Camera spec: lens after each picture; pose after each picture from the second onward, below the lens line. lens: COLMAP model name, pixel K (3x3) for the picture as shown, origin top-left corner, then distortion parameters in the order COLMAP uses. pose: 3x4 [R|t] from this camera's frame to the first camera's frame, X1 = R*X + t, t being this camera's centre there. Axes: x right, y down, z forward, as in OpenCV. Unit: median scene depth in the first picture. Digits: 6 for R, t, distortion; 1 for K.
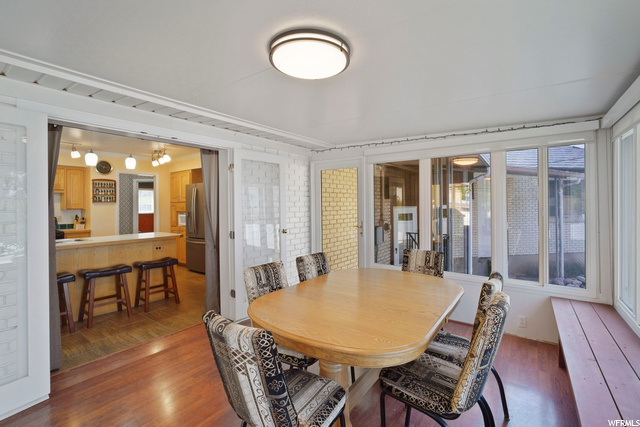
lens RADIAL K [[283.5, 0, 317.9], [0, 283.5, 208.0], [0, 0, 1]] dist [-0.018560, 0.000981]
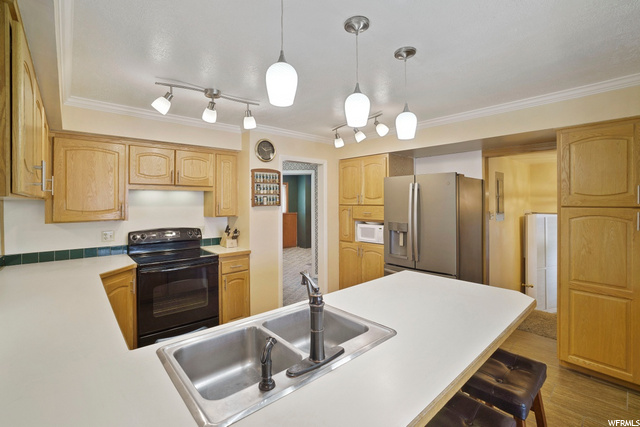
lens RADIAL K [[283.5, 0, 314.3], [0, 283.5, 201.1], [0, 0, 1]] dist [-0.018560, 0.000981]
pose [[0.977326, 0.012097, -0.211396, -0.521590], [-0.011600, 0.999926, 0.003593, -0.034801], [0.211424, -0.001059, 0.977394, 0.400836]]
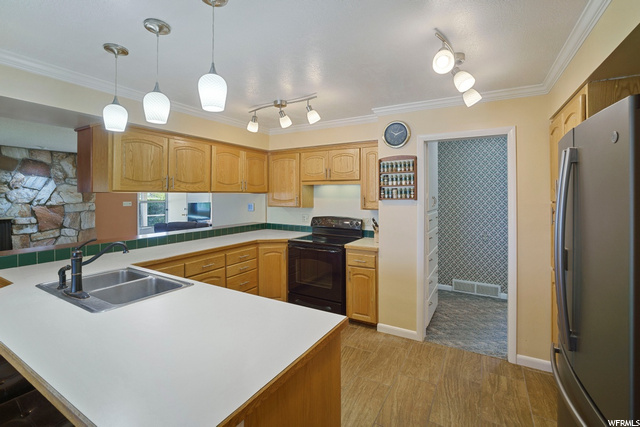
lens RADIAL K [[283.5, 0, 324.6], [0, 283.5, 193.3], [0, 0, 1]] dist [-0.018560, 0.000981]
pose [[0.131592, 0.011080, -0.991242, -0.246681], [-0.000748, 0.999938, 0.011078, -0.038298], [0.991304, -0.000717, 0.131592, 0.795097]]
